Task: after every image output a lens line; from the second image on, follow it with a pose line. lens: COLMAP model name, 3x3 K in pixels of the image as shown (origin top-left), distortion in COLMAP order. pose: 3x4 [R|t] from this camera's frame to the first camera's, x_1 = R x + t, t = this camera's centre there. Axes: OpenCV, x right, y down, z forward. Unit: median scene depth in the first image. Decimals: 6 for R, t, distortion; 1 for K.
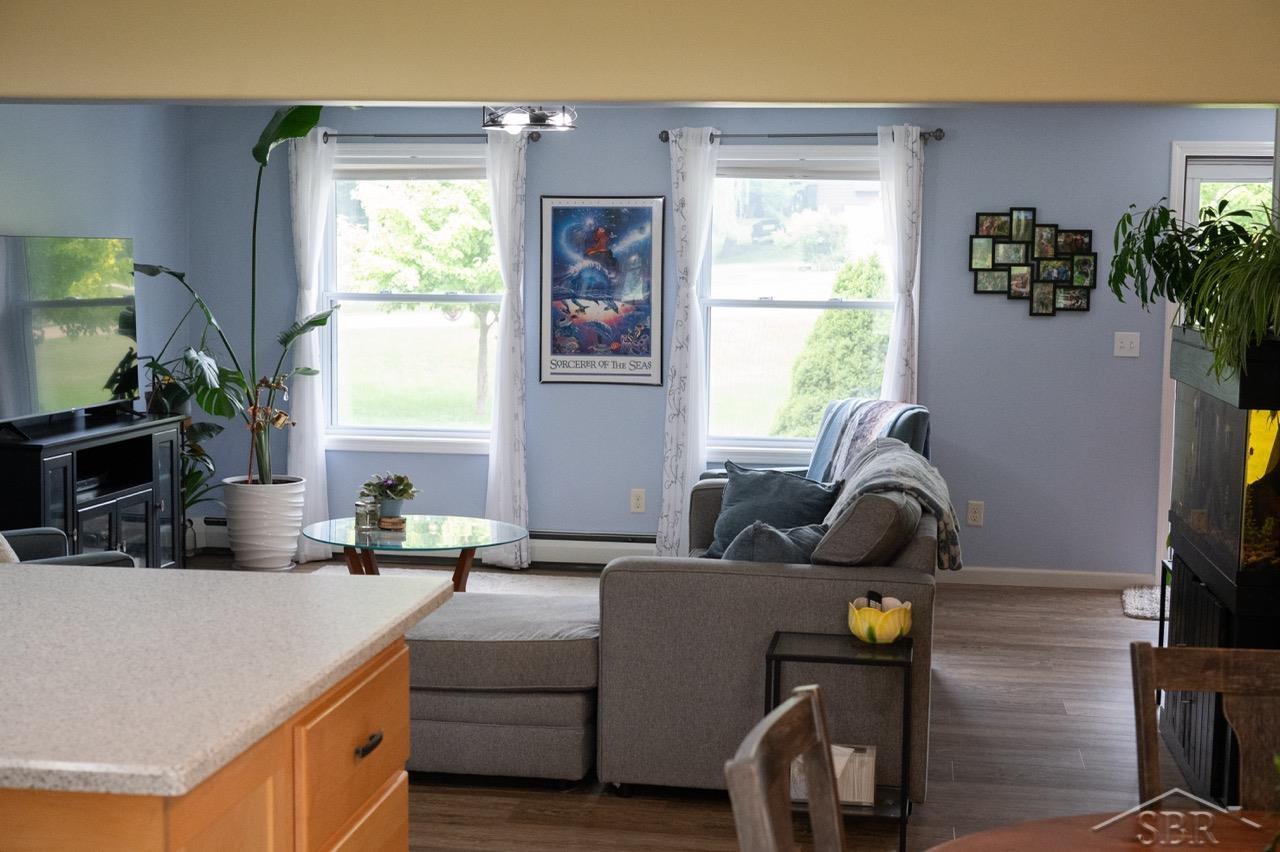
lens RADIAL K [[1757.5, 0, 640.0], [0, 1757.5, 426.0], [0, 0, 1]] dist [-0.005850, 0.001649]
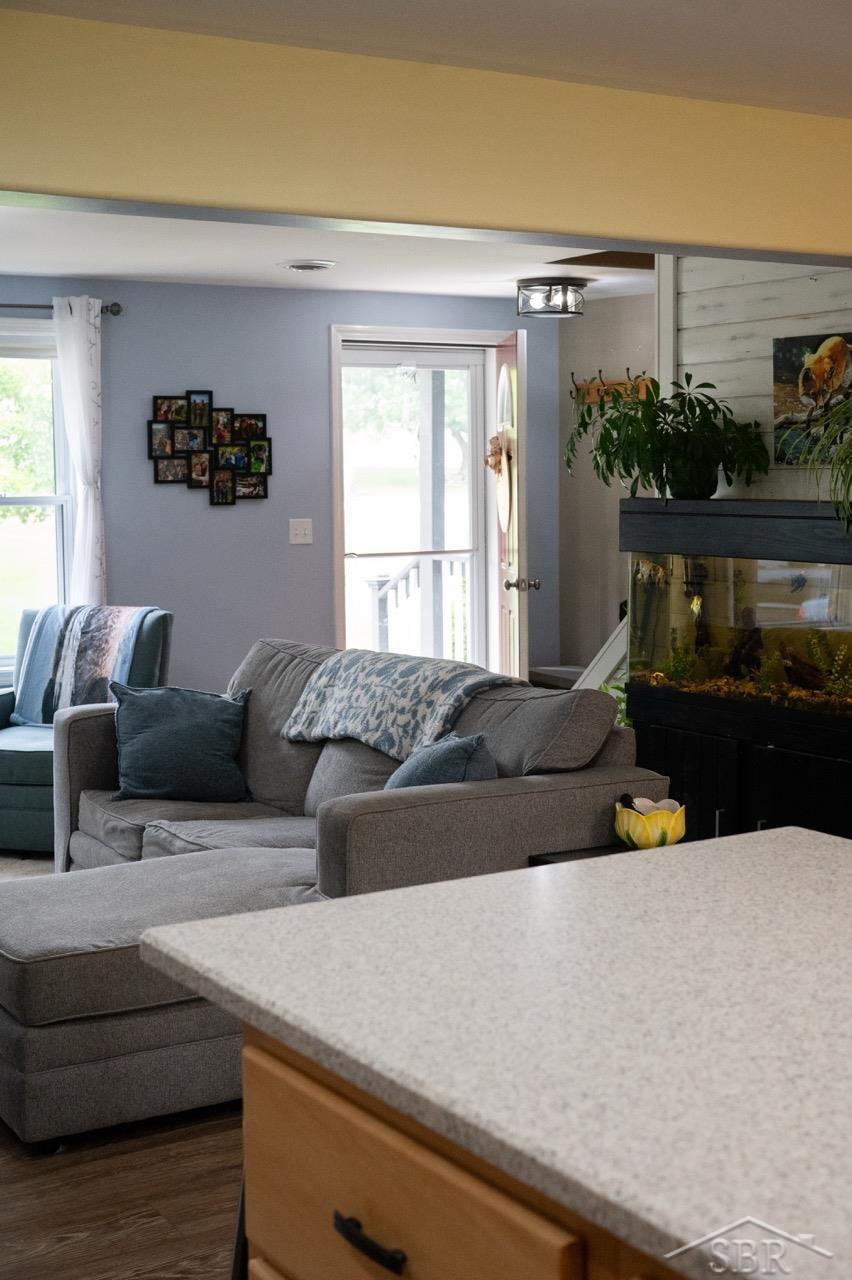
lens RADIAL K [[1757.5, 0, 398.9], [0, 1757.5, 607.4], [0, 0, 1]] dist [-0.005850, 0.001649]
pose [[0.784518, -0.068238, 0.616341, -0.284298], [0.077206, 0.996942, 0.012102, -0.011997], [-0.615281, 0.038091, 0.787387, 0.200176]]
